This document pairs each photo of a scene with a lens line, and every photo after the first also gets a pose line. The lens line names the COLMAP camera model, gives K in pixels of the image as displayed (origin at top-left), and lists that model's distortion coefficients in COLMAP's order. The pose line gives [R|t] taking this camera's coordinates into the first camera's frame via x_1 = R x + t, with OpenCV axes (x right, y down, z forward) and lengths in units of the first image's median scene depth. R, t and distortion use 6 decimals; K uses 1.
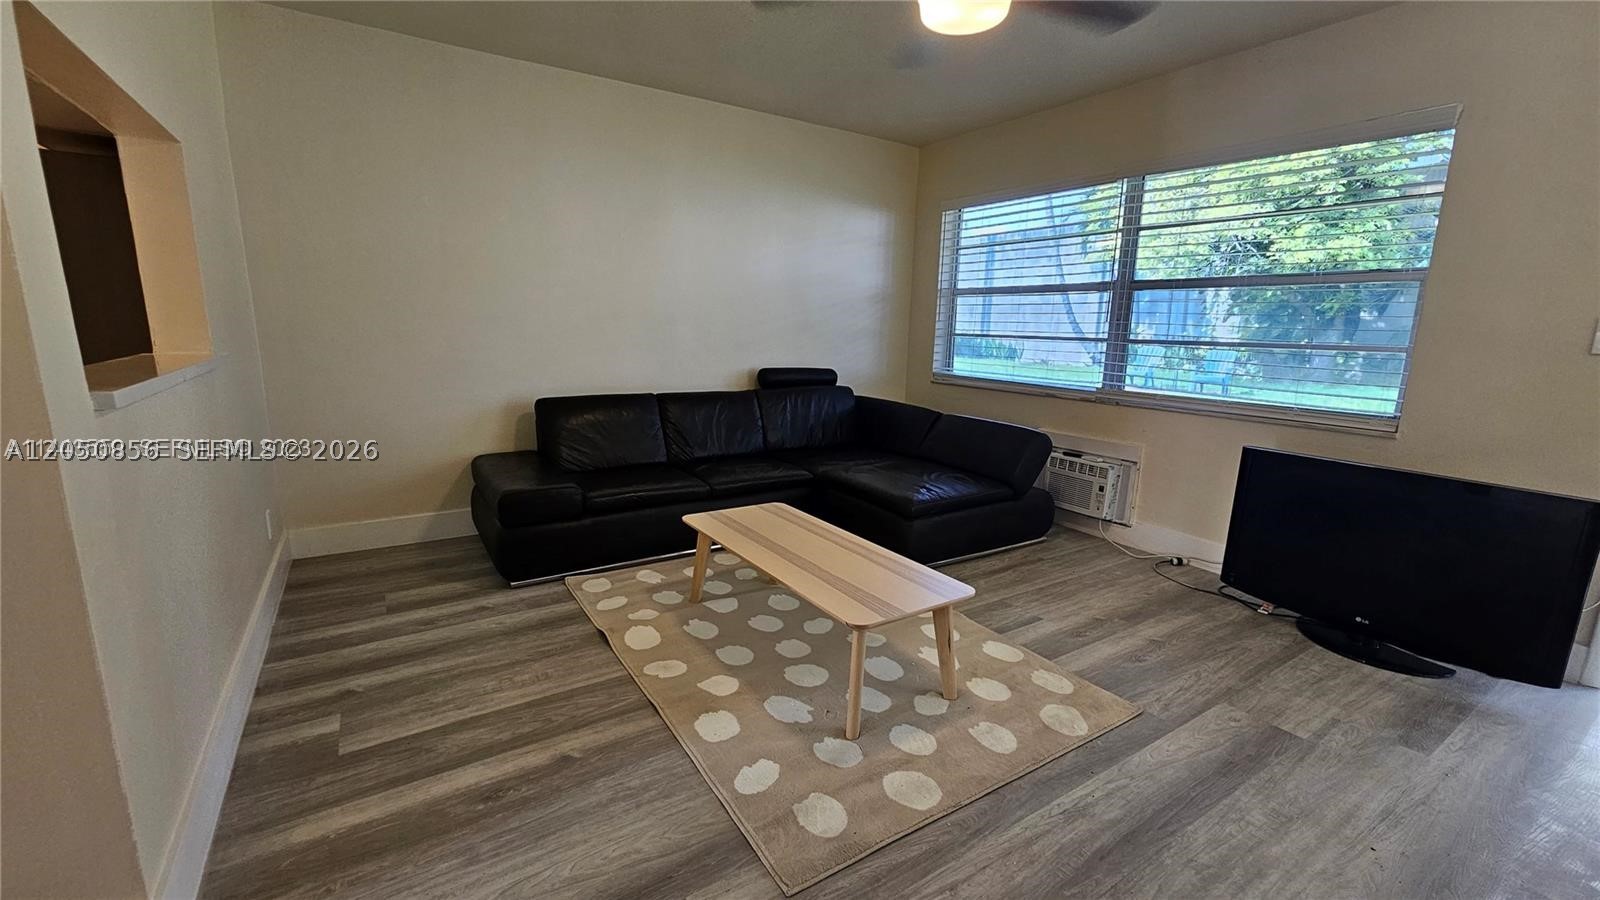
lens RADIAL K [[653.6, 0, 796.0], [0, 653.6, 453.0], [0, 0, 1]] dist [-0.000825, -0.000749]
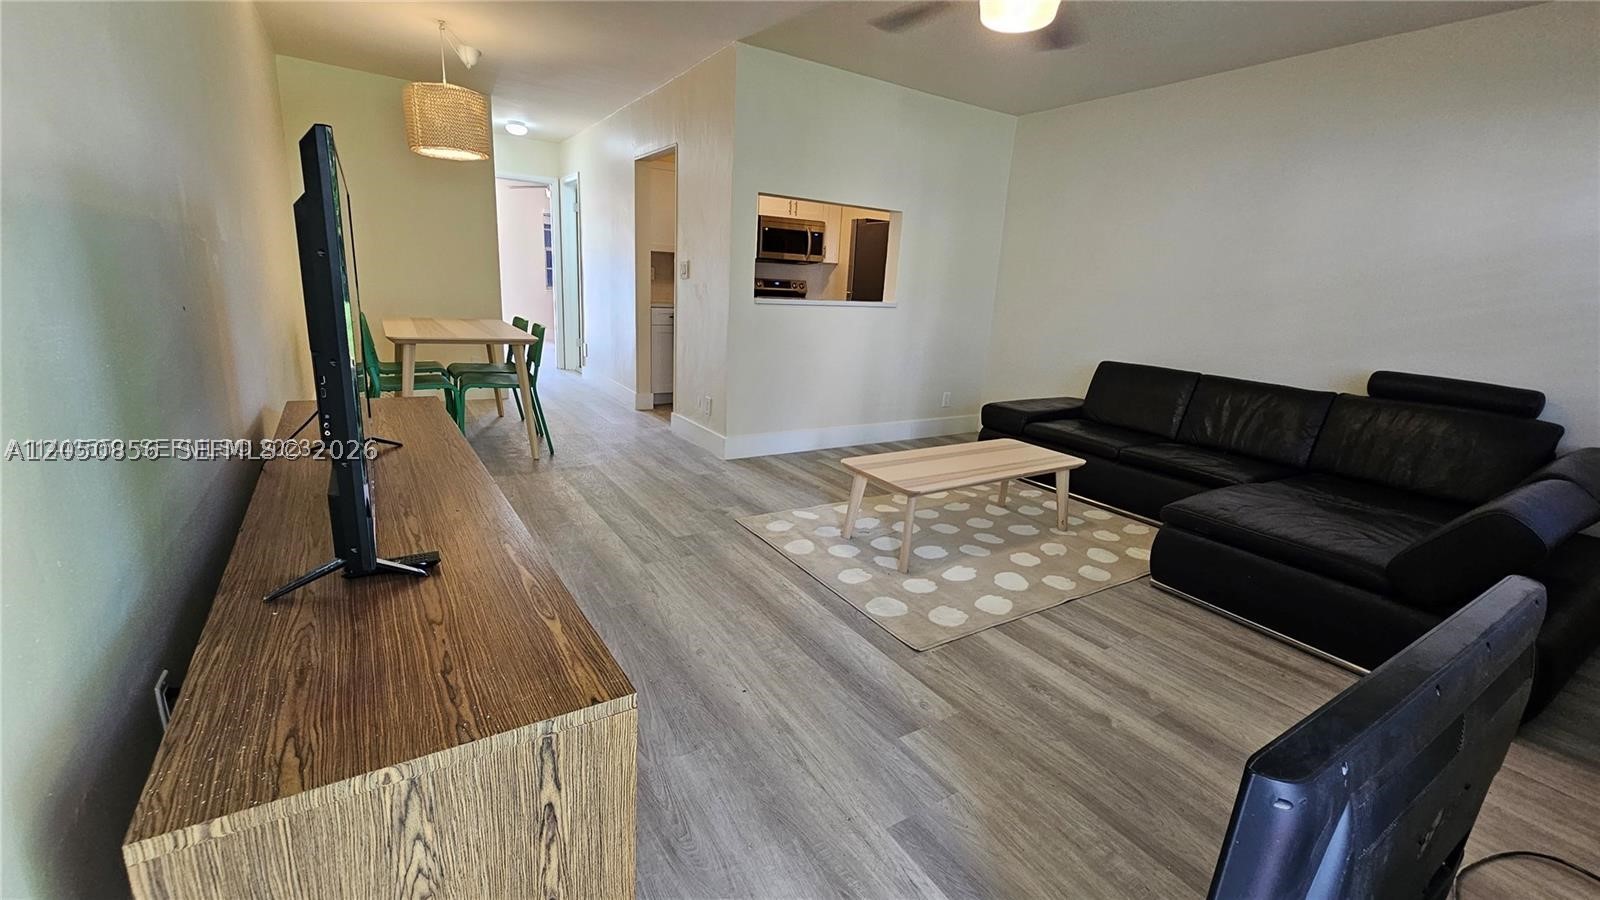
lens RADIAL K [[653.6, 0, 796.0], [0, 653.6, 453.0], [0, 0, 1]] dist [-0.000825, -0.000749]
pose [[-0.009872, 0.228810, -0.973421, 1.181769], [-0.247820, 0.942539, 0.224065, -0.068819], [0.968756, 0.243445, 0.047399, 0.554164]]
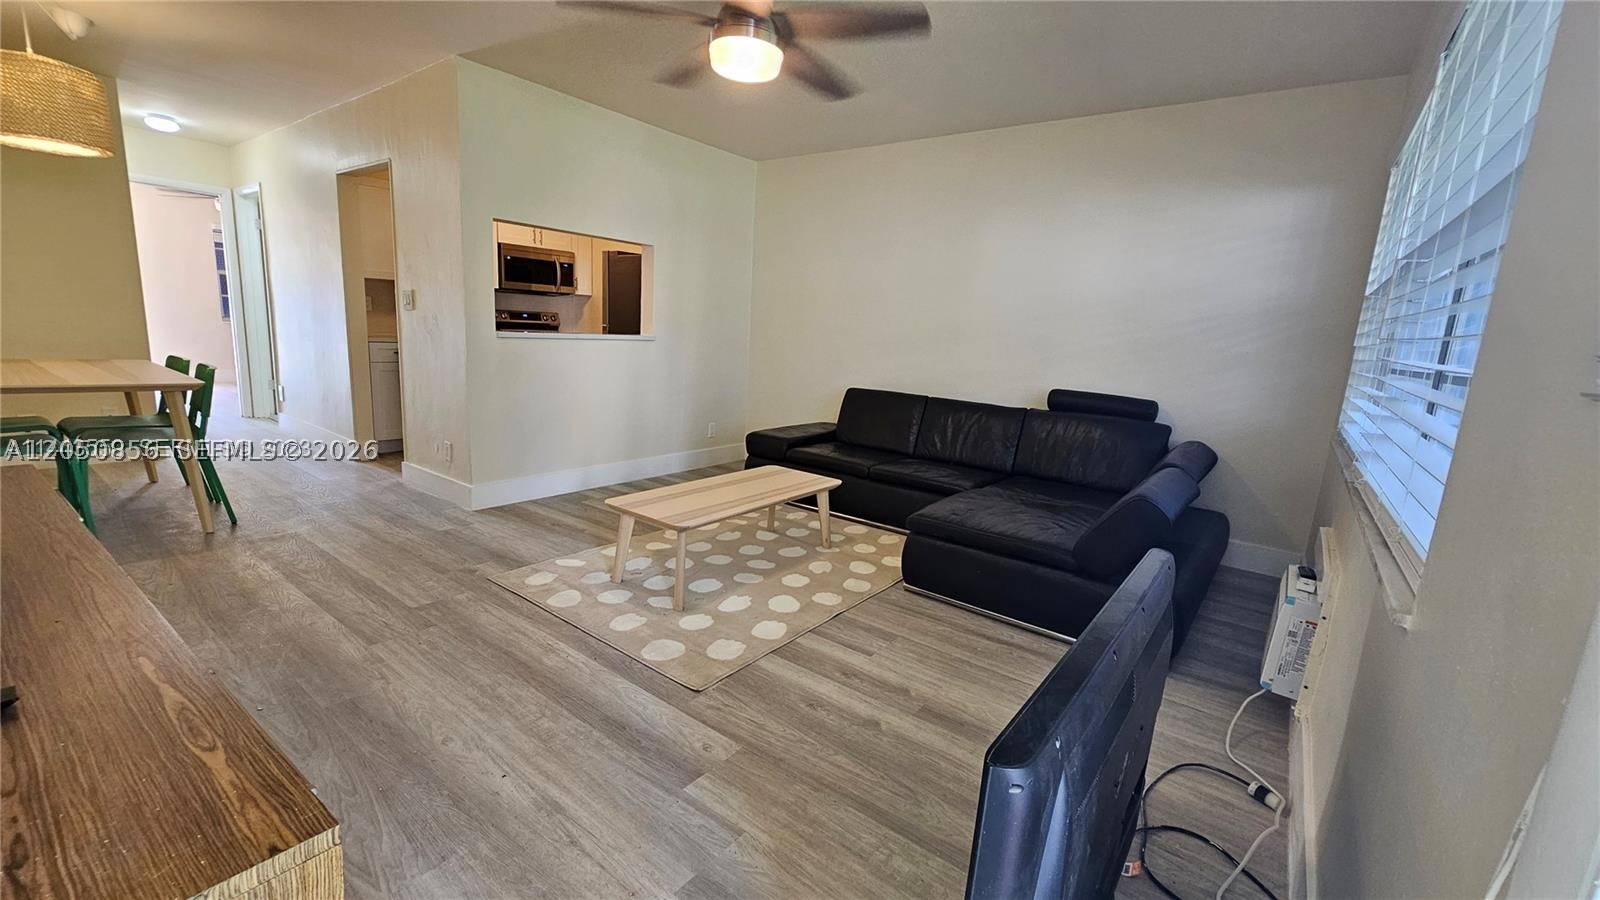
lens RADIAL K [[653.6, 0, 796.0], [0, 653.6, 453.0], [0, 0, 1]] dist [-0.000825, -0.000749]
pose [[0.335082, 0.171826, -0.926389, 1.168167], [-0.231468, 0.968110, 0.095840, -0.074632], [0.913314, 0.182315, 0.364169, 0.567671]]
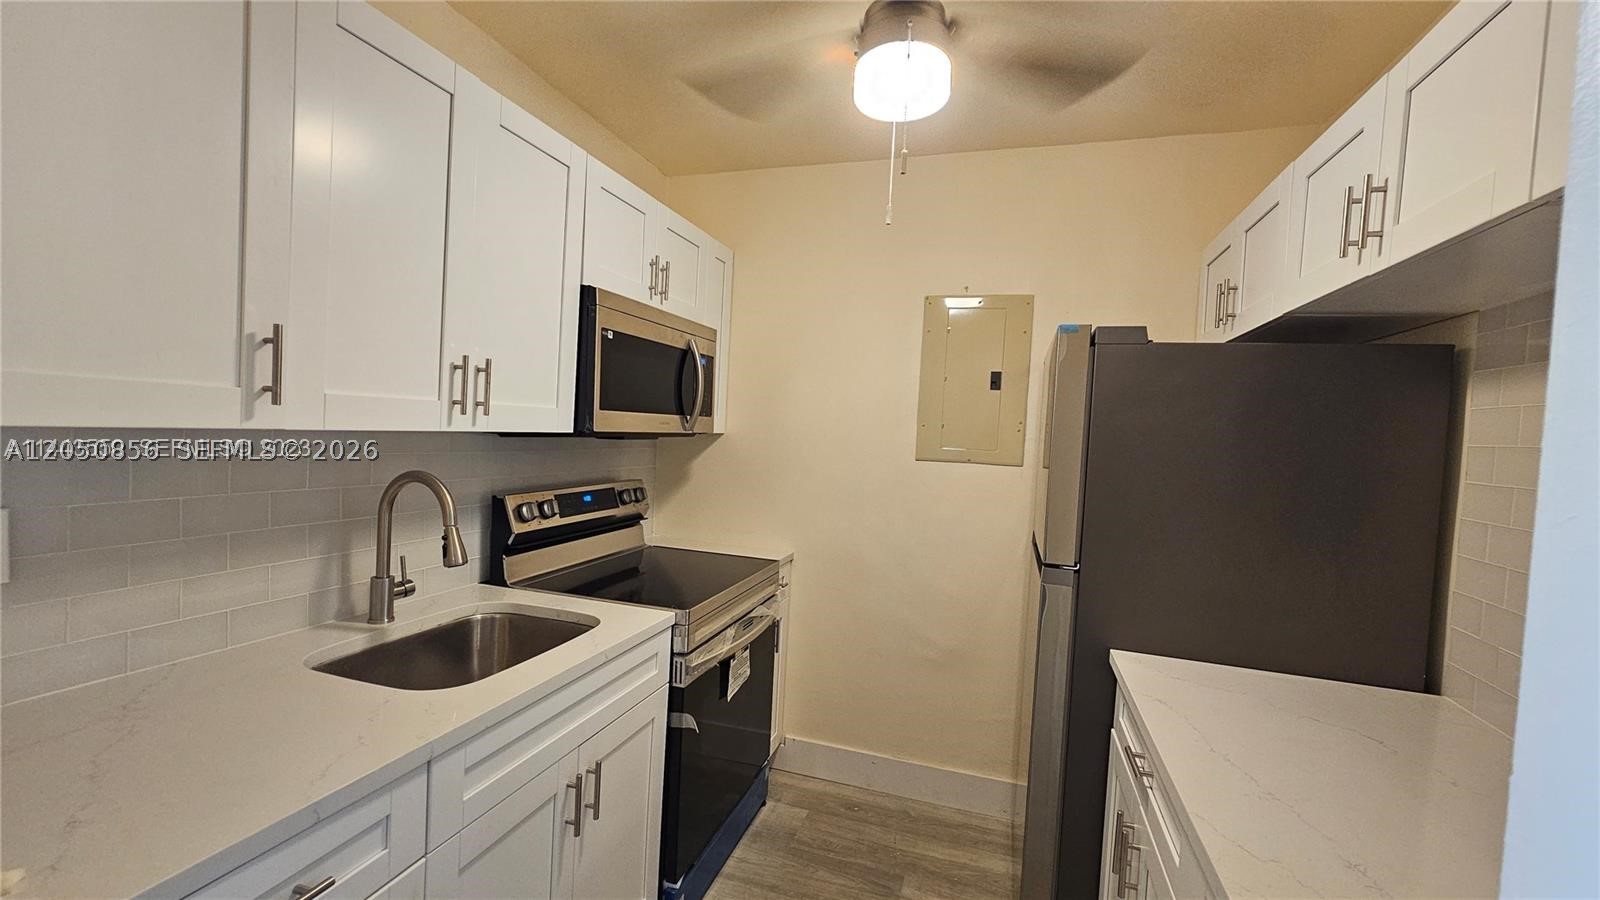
lens RADIAL K [[653.6, 0, 796.0], [0, 653.6, 453.0], [0, 0, 1]] dist [-0.000825, -0.000749]
pose [[0.636775, 0.040152, -0.770004, -0.701436], [-0.188404, 0.976474, -0.104887, -0.122823], [0.747678, 0.211862, 0.629359, 0.095219]]
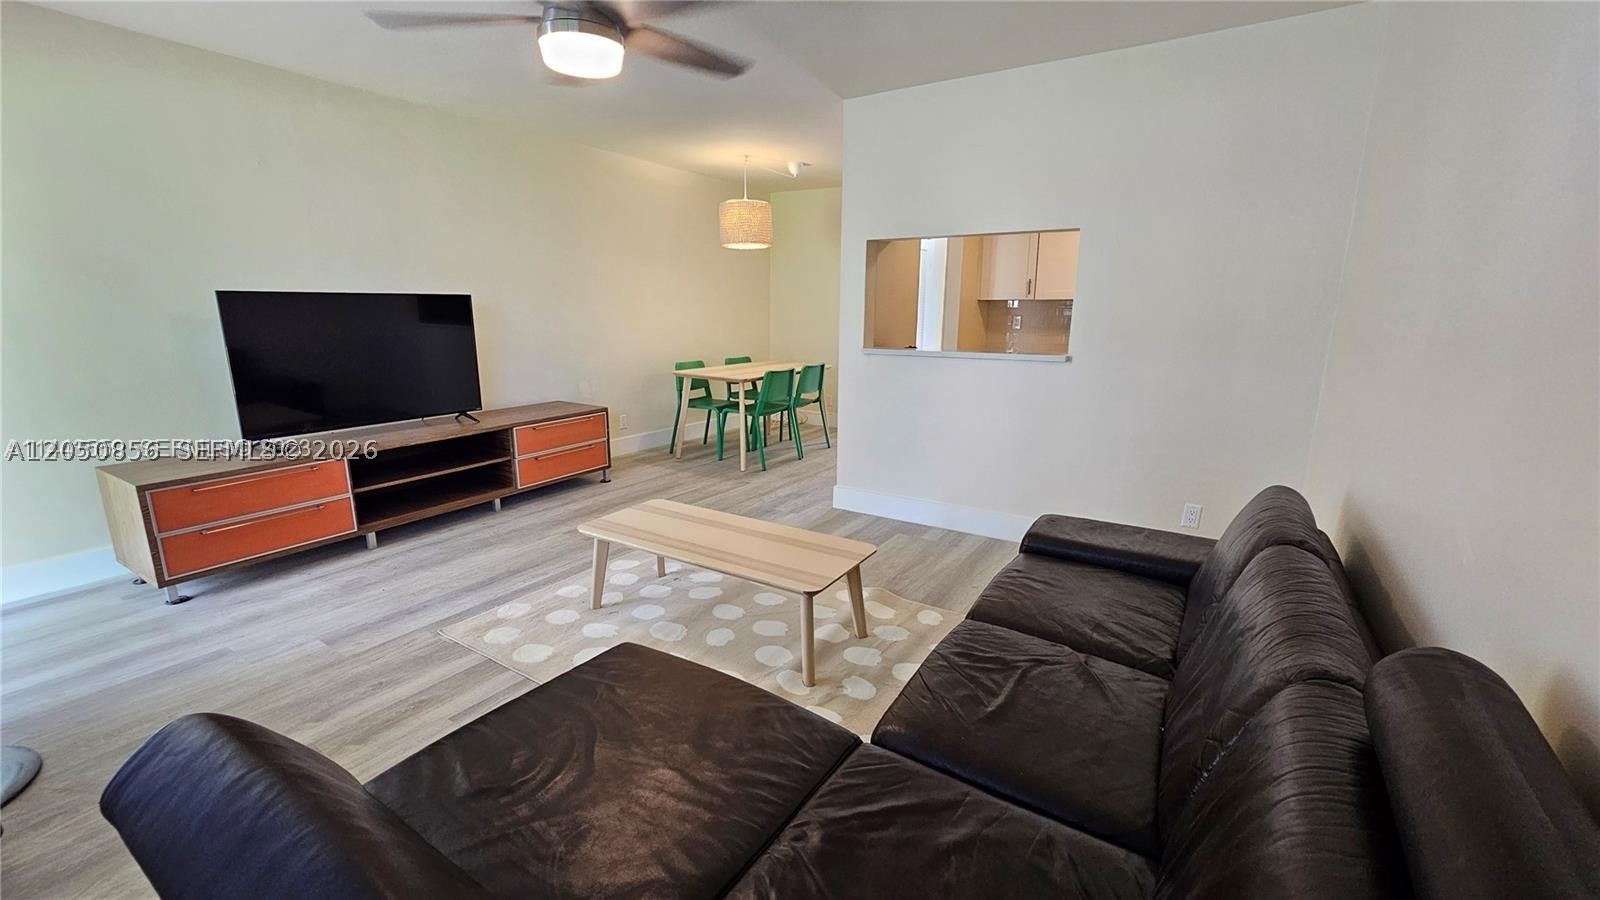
lens RADIAL K [[653.6, 0, 796.0], [0, 653.6, 453.0], [0, 0, 1]] dist [-0.000825, -0.000749]
pose [[-0.915223, 0.060463, -0.398387, 0.307762], [-0.103880, 0.919855, 0.378253, -0.383836], [0.389328, 0.387570, -0.835591, 1.767233]]
